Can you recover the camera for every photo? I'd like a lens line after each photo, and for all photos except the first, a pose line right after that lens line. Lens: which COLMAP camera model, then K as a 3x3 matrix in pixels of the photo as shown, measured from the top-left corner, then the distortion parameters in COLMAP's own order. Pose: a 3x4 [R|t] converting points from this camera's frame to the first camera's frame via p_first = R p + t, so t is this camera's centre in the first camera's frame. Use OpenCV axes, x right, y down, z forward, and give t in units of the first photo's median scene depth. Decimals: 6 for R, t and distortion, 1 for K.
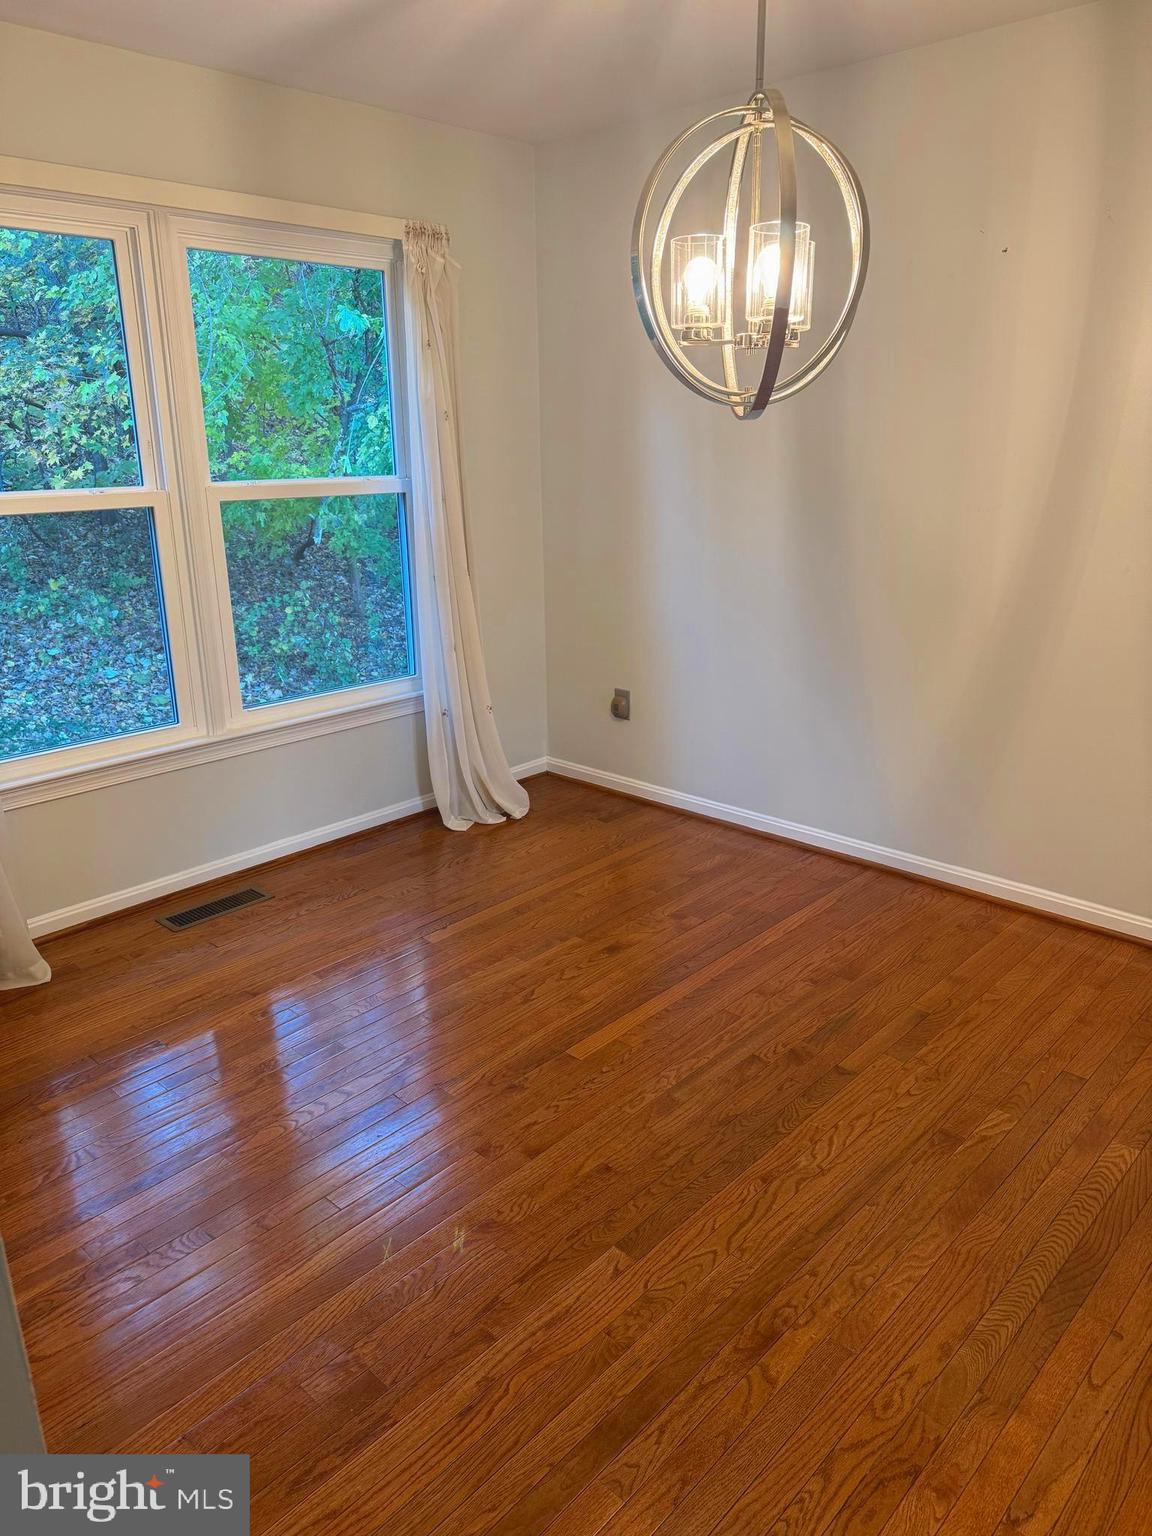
lens RADIAL K [[1082.8, 0, 577.4], [0, 1082.8, 760.9], [0, 0, 1]] dist [0.146629, -0.248279]
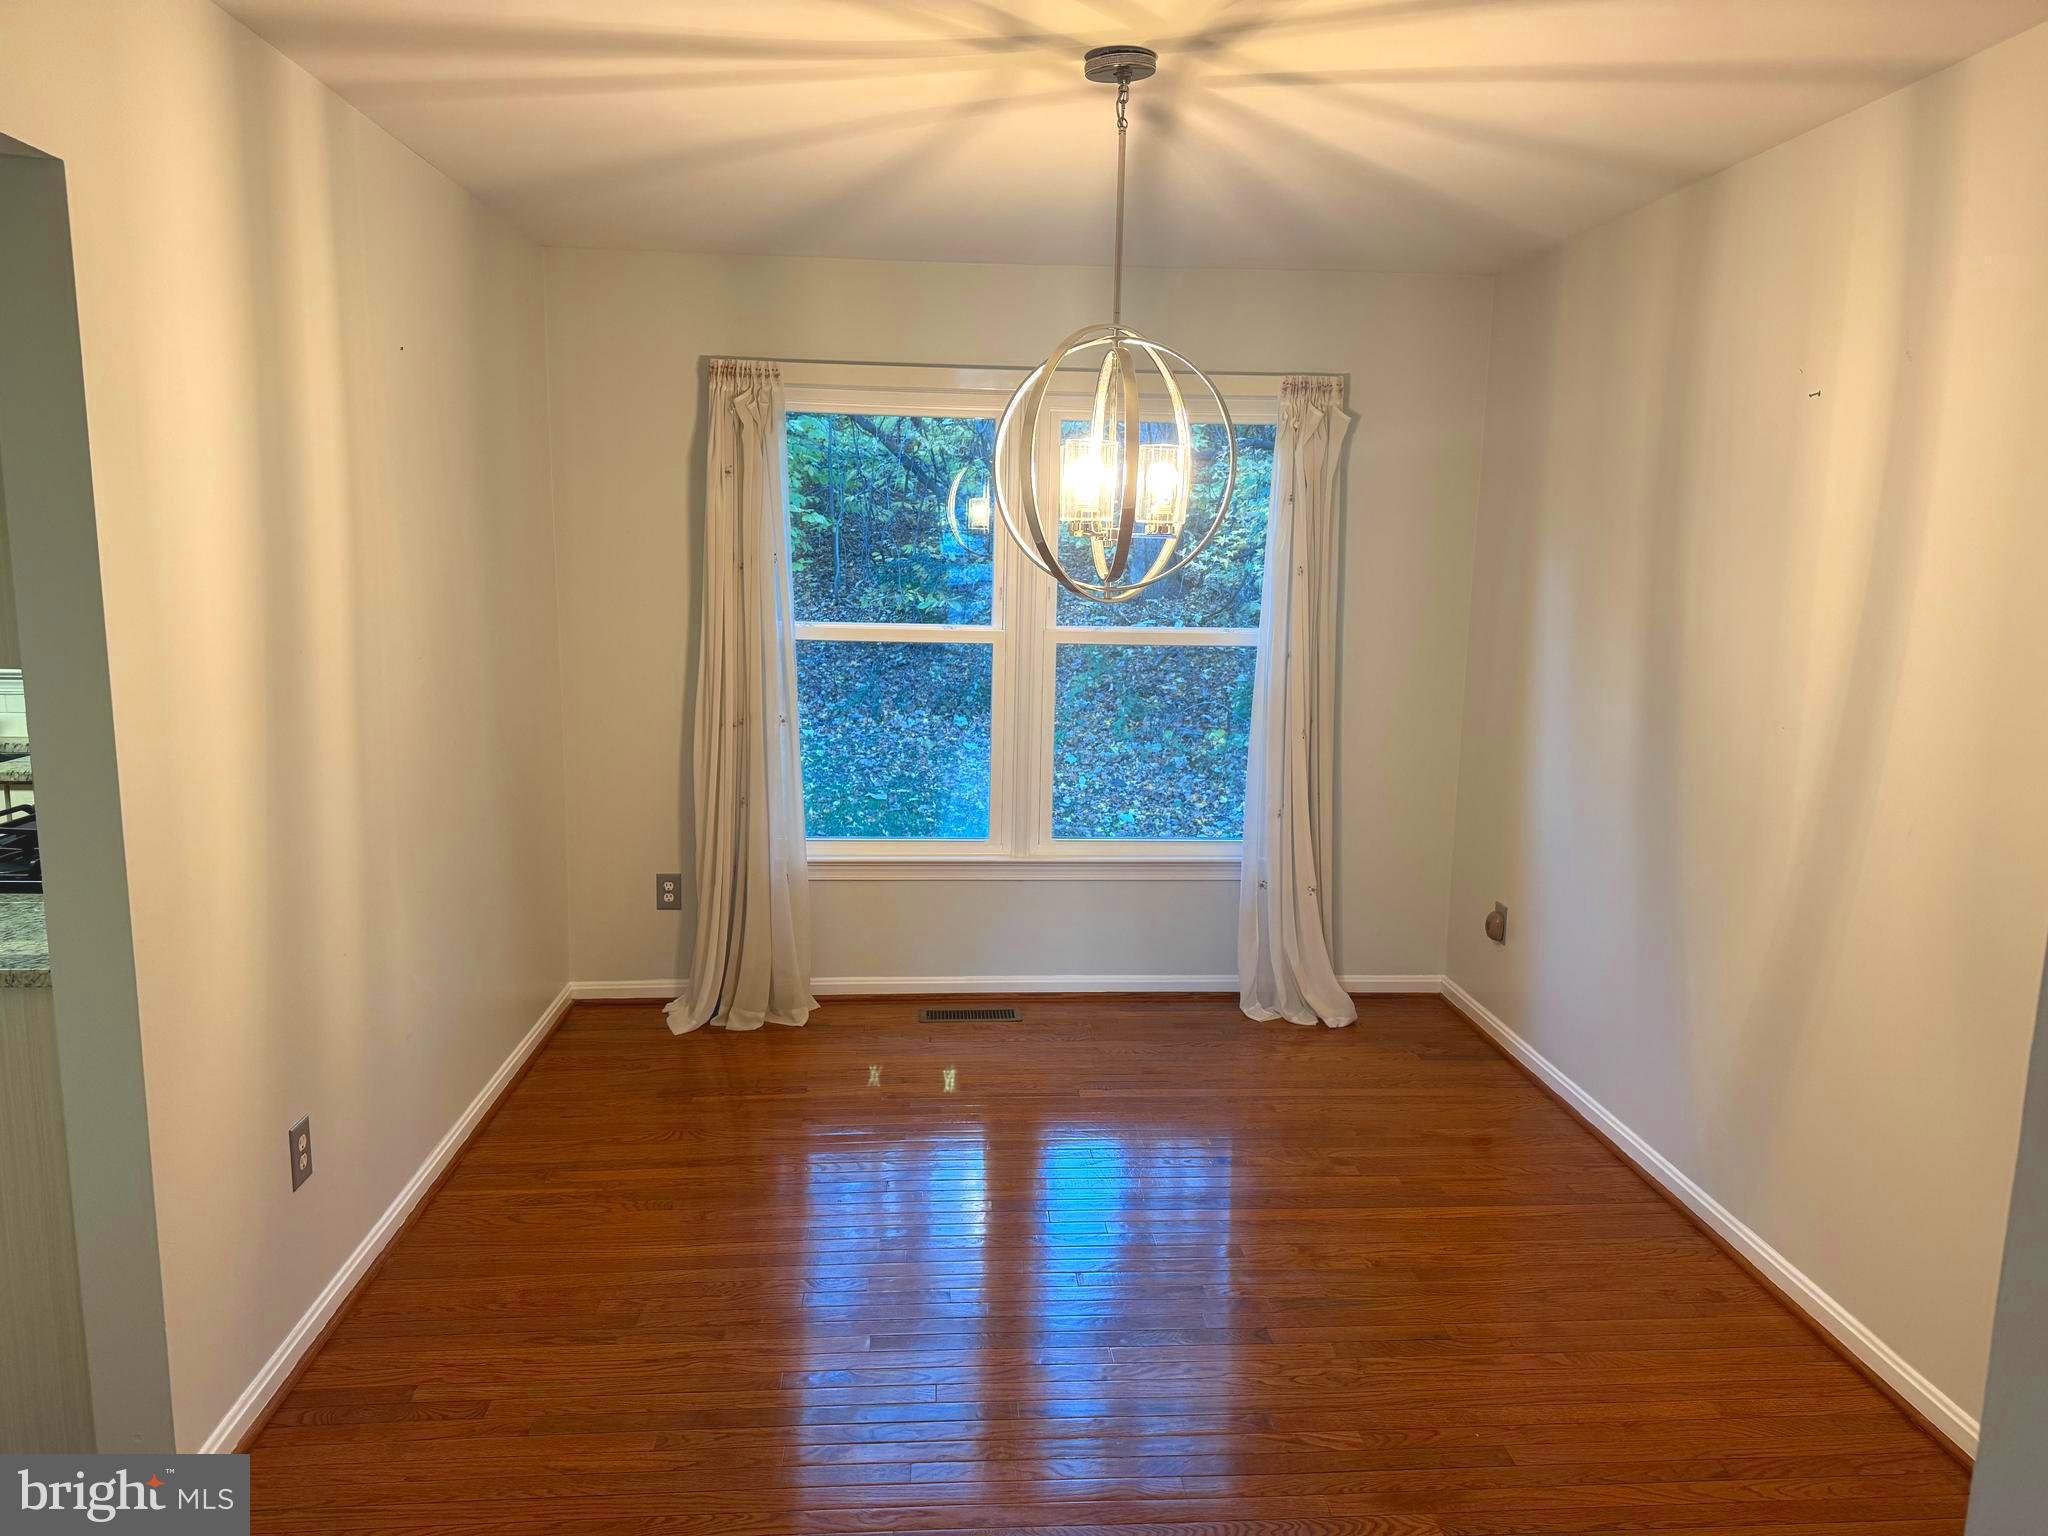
lens RADIAL K [[1443.8, 0, 1007.5], [0, 1443.8, 768.3], [0, 0, 1]] dist [0.146629, -0.248279]
pose [[0.722570, 0.131542, -0.678667, 0.600842], [-0.225947, 0.972750, -0.052021, -0.031701], [0.653330, 0.190932, 0.732601, -0.039839]]
